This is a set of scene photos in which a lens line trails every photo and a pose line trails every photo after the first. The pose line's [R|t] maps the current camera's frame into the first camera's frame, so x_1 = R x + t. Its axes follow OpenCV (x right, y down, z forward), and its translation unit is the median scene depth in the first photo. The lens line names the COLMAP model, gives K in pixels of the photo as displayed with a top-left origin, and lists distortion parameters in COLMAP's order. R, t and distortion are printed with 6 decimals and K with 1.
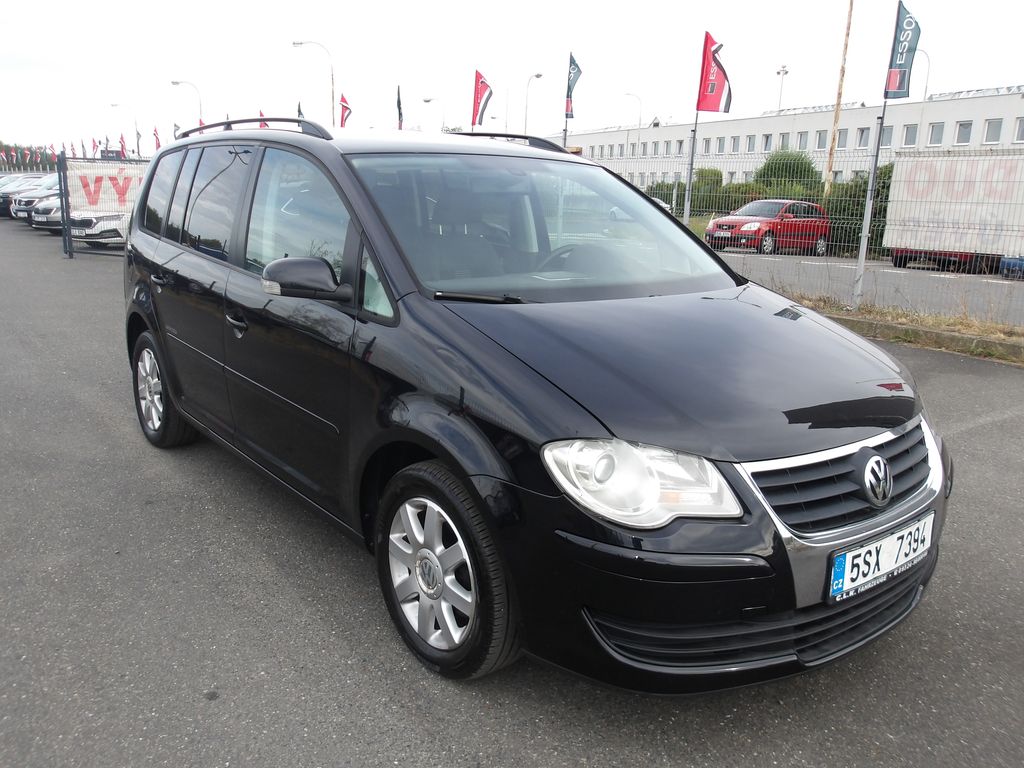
lens RADIAL K [[887.6, 0, 512.0], [0, 887.6, 384.0], [0, 0, 1]] dist [0.008201, 0.009873]
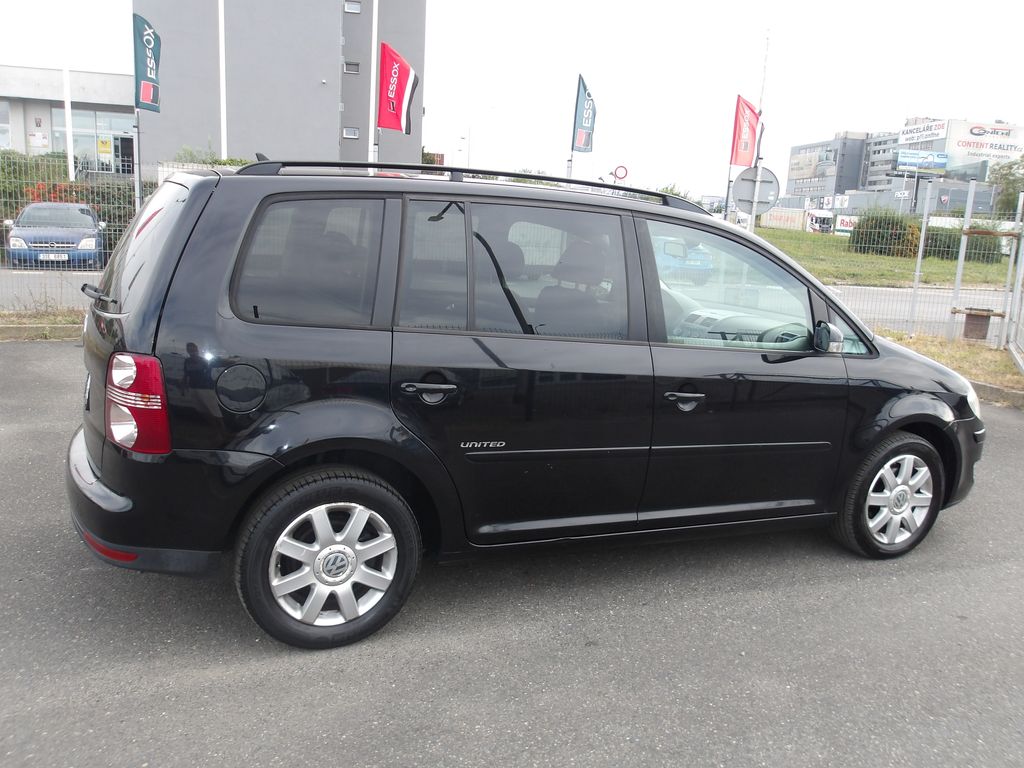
lens RADIAL K [[893.4, 0, 508.5], [0, 893.4, 384.1], [0, 0, 1]] dist [-0.006593, 0.003354]
pose [[0.215439, -0.201861, 0.955426, -0.605981], [0.164894, 0.971871, 0.168154, -0.131641], [-0.962495, 0.121317, 0.242665, 0.436019]]
